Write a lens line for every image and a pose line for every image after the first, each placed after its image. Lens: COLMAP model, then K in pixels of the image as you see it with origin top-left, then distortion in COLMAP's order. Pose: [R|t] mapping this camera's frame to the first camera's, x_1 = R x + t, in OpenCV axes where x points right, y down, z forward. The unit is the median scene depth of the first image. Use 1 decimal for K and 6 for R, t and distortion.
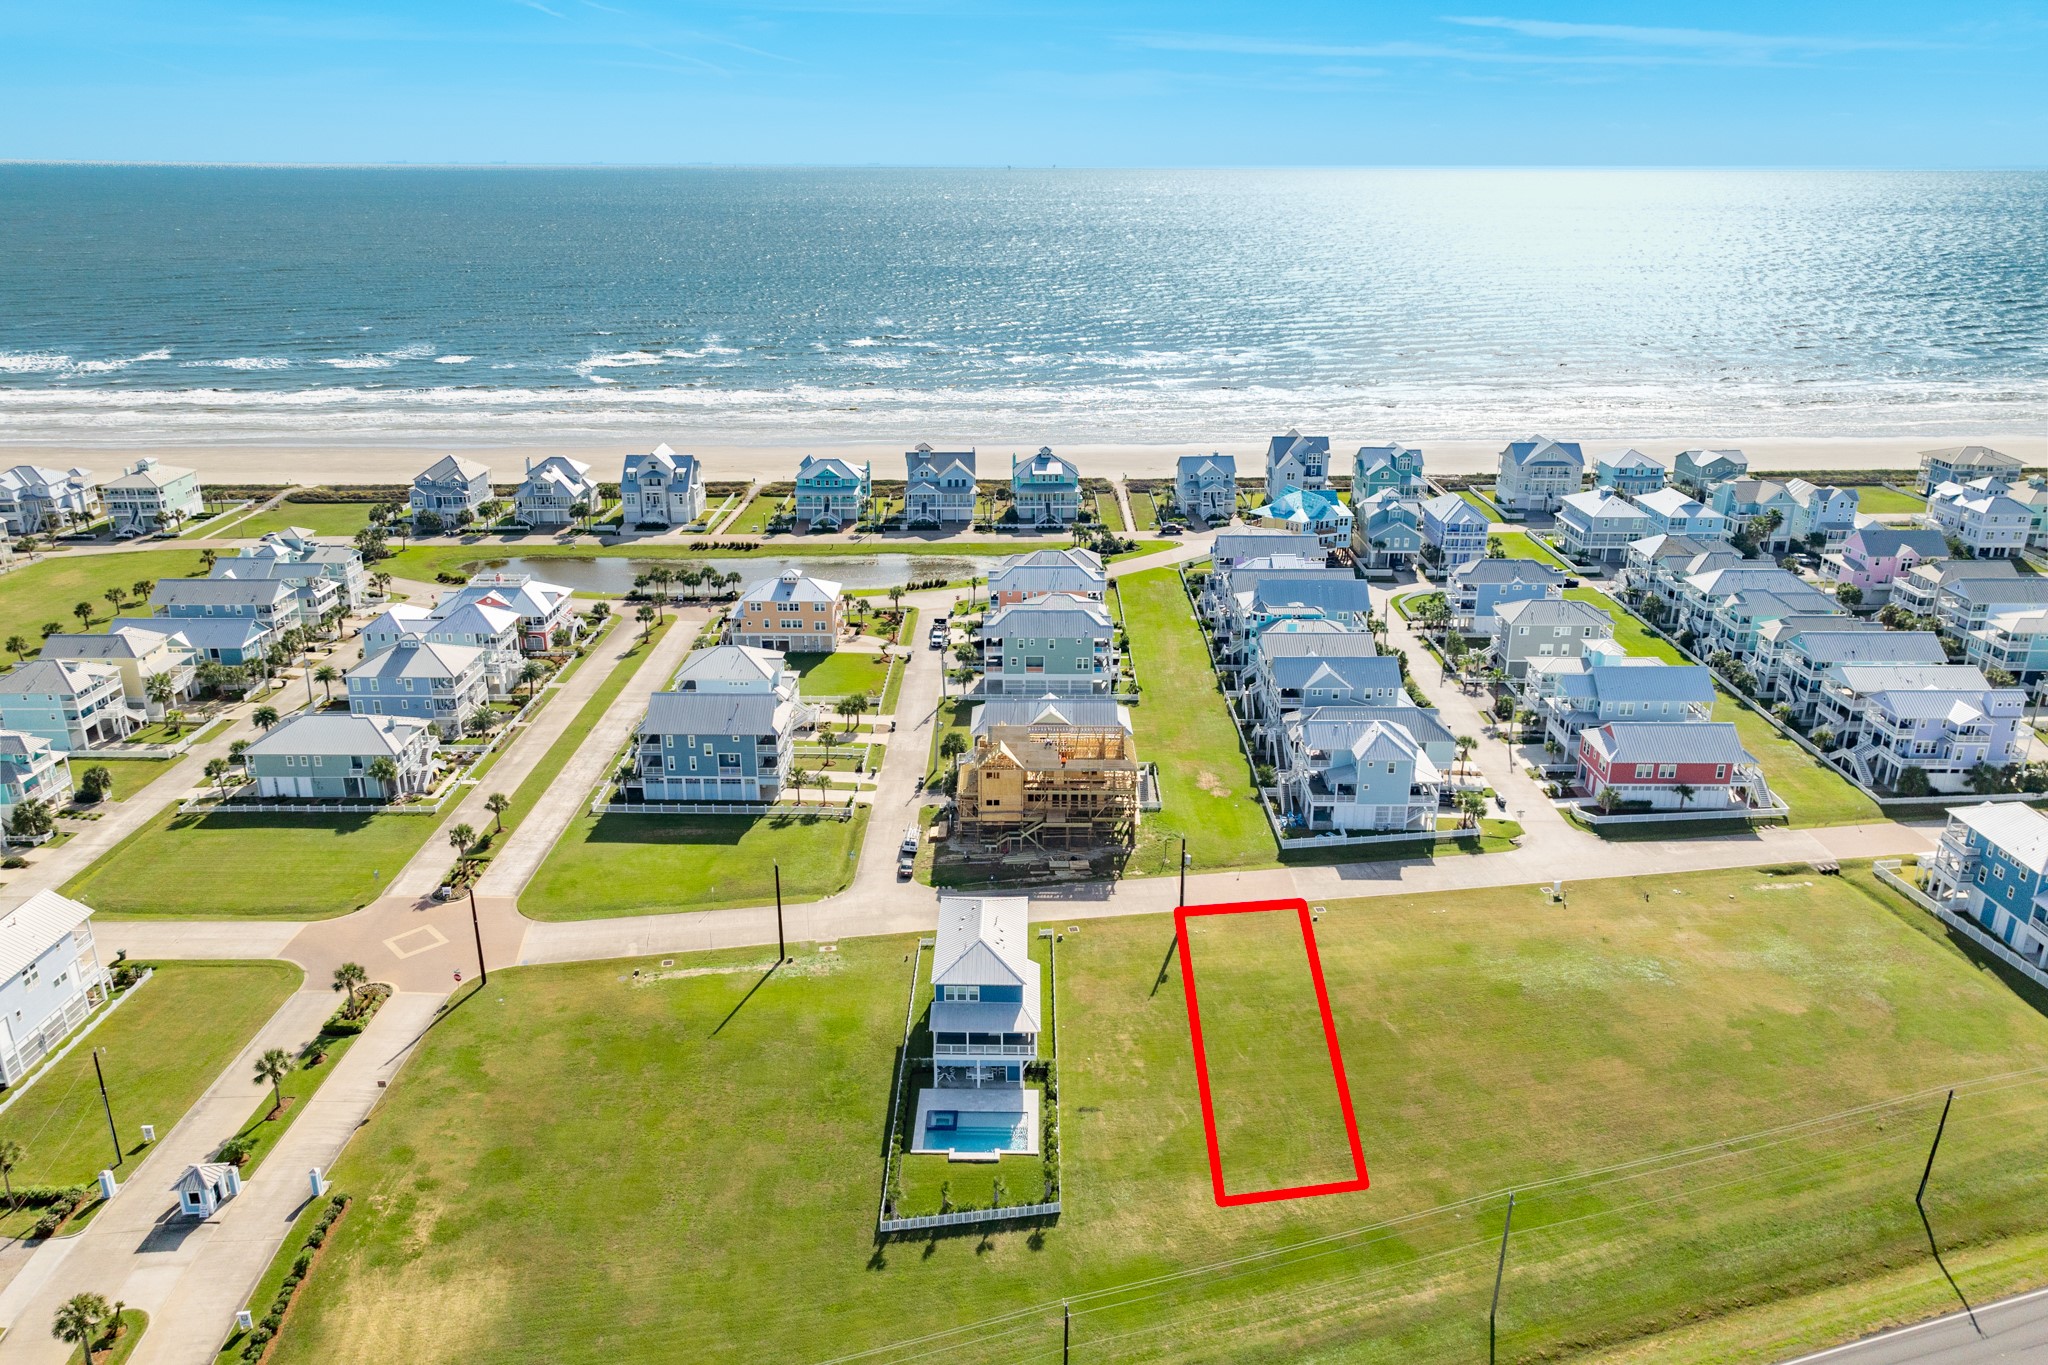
lens RADIAL K [[1410.5, 0, 1018.1], [0, 1410.5, 641.8], [0, 0, 1]] dist [0.004453, 0.011264]
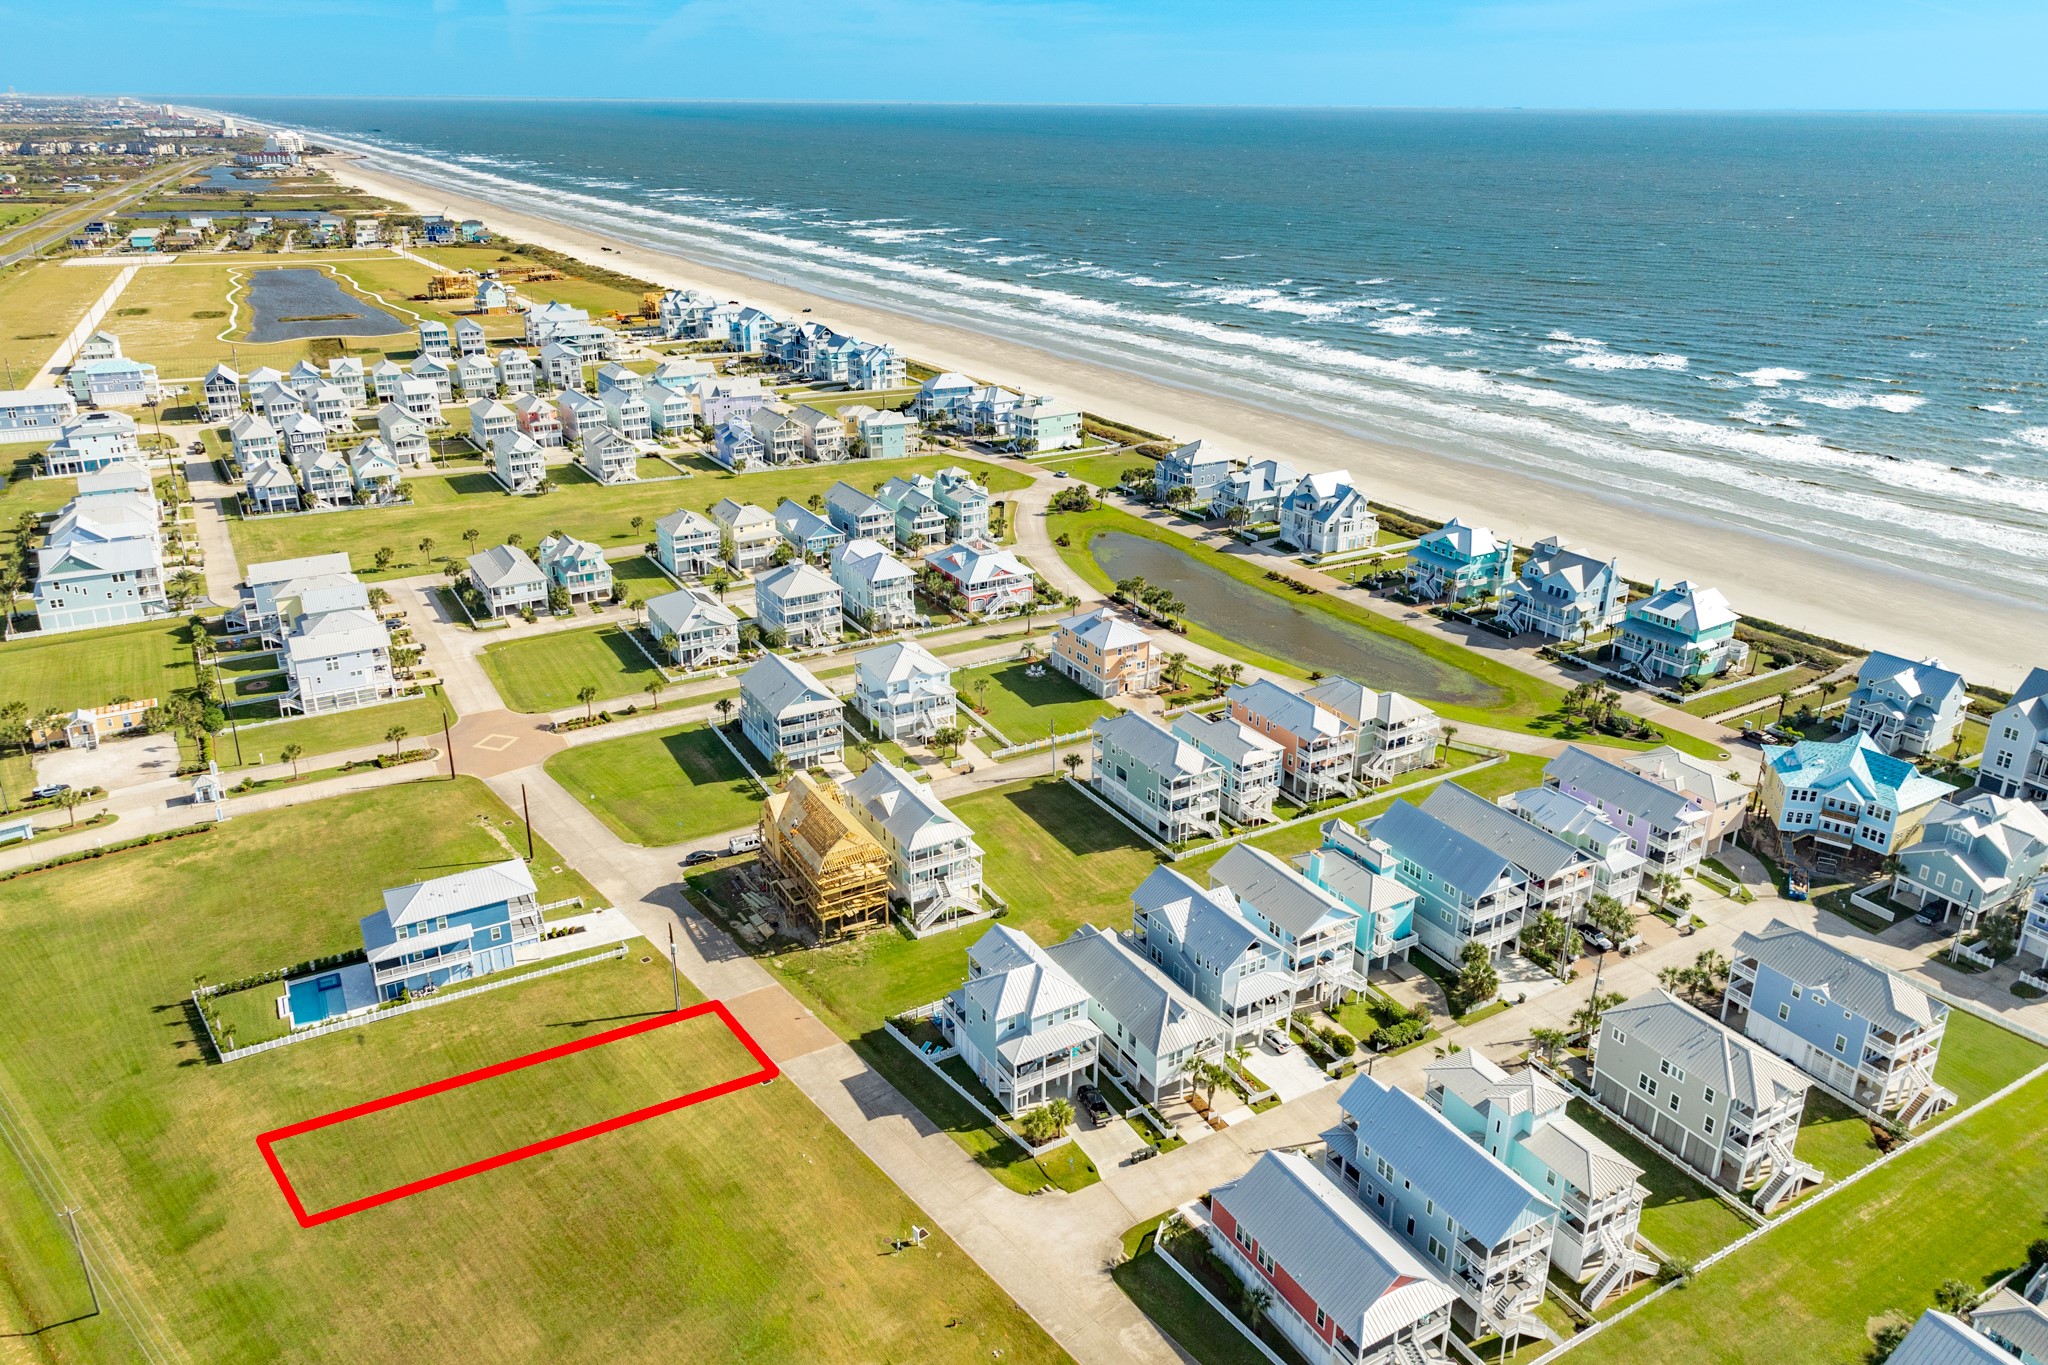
lens RADIAL K [[1410.5, 0, 1018.1], [0, 1410.5, 641.8], [0, 0, 1]] dist [0.004453, 0.011264]
pose [[0.500855, 0.312111, -0.807299, 0.836270], [-0.285070, 0.940164, 0.186619, -0.263968], [0.817239, 0.136667, 0.559859, 0.504196]]
